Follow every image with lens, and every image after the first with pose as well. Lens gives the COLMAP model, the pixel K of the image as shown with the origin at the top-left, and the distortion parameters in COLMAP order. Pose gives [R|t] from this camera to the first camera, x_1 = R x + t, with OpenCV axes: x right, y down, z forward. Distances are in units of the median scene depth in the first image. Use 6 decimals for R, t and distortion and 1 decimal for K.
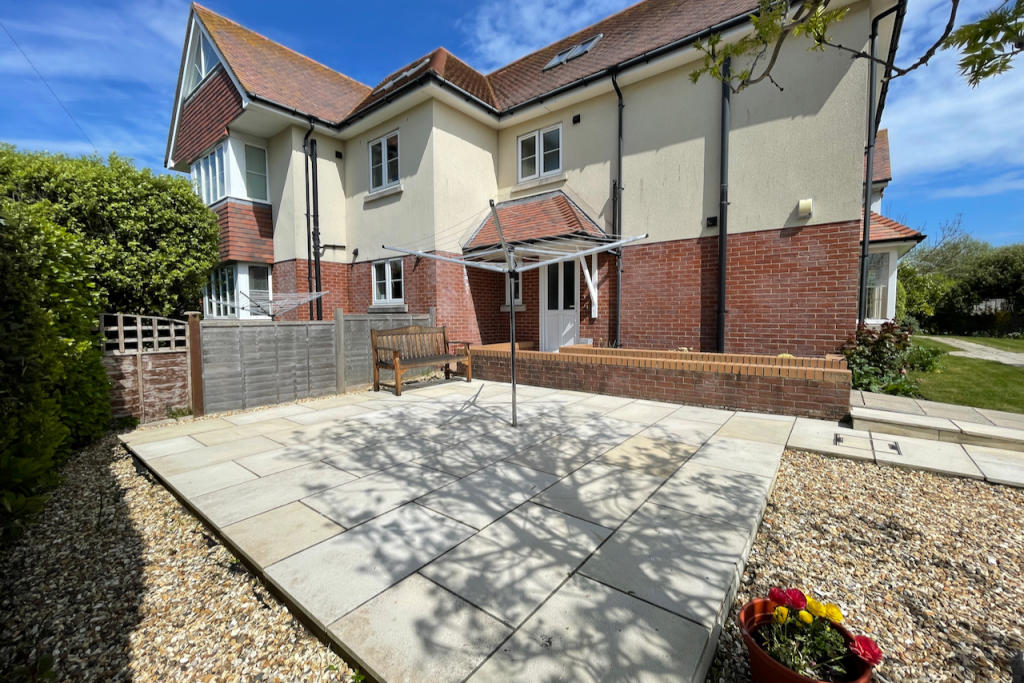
lens RADIAL K [[411.1, 0, 512.7], [0, 411.1, 336.7], [0, 0, 1]] dist [0.003340, -0.000187]
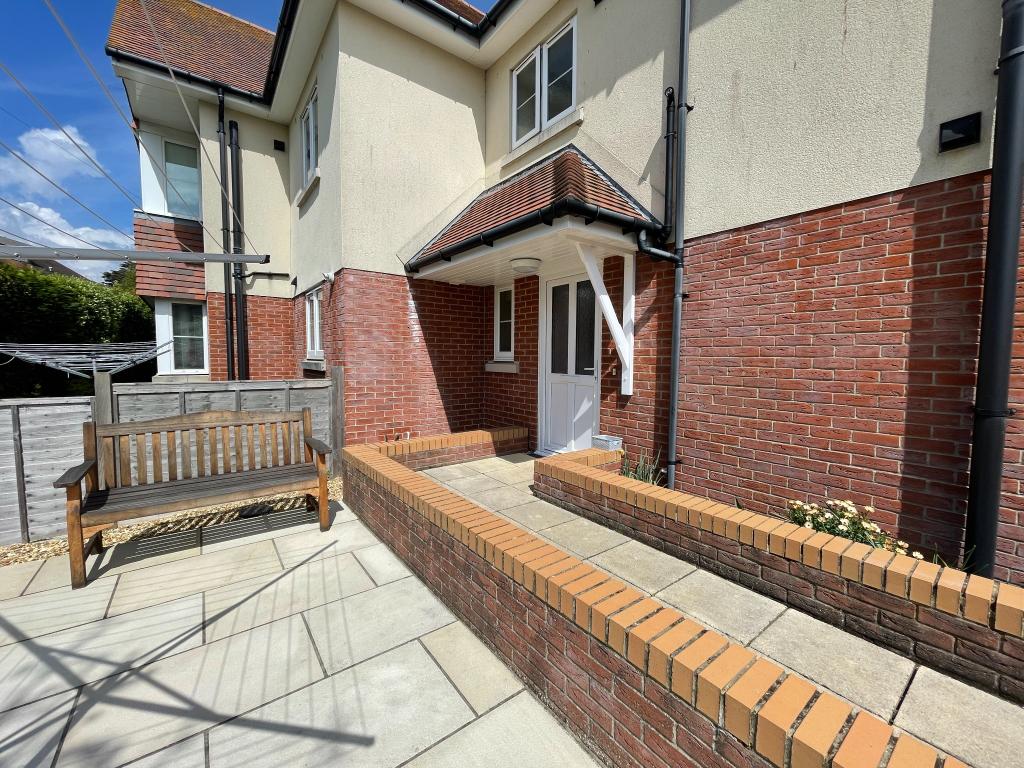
lens RADIAL K [[416.5, 0, 511.9], [0, 416.5, 378.7], [0, 0, 1]] dist [-0.003833, 0.000619]
pose [[0.968121, 0.027690, -0.248949, 0.213464], [-0.028070, 0.999604, 0.002023, -0.070849], [0.248907, 0.005029, 0.968514, 0.555654]]
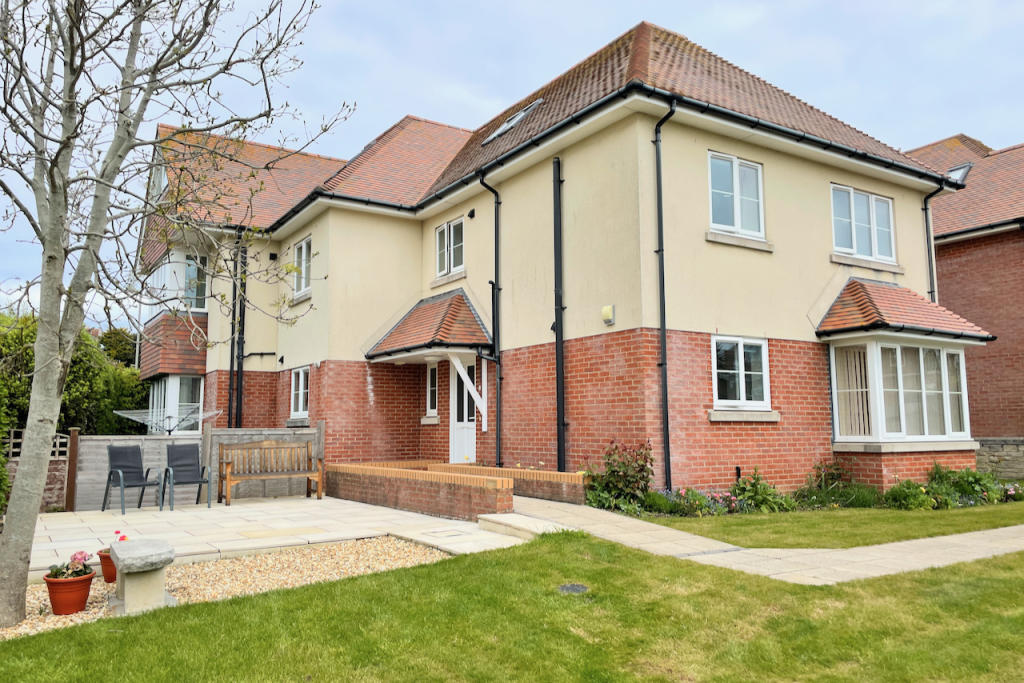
lens RADIAL K [[762.6, 0, 519.0], [0, 762.6, 333.8], [0, 0, 1]] dist [0.053706, -0.029364]
pose [[0.950645, -0.039814, -0.307714, 0.864784], [-0.014954, 0.984701, -0.173607, 0.032361], [0.309919, 0.169640, 0.935507, -0.575836]]
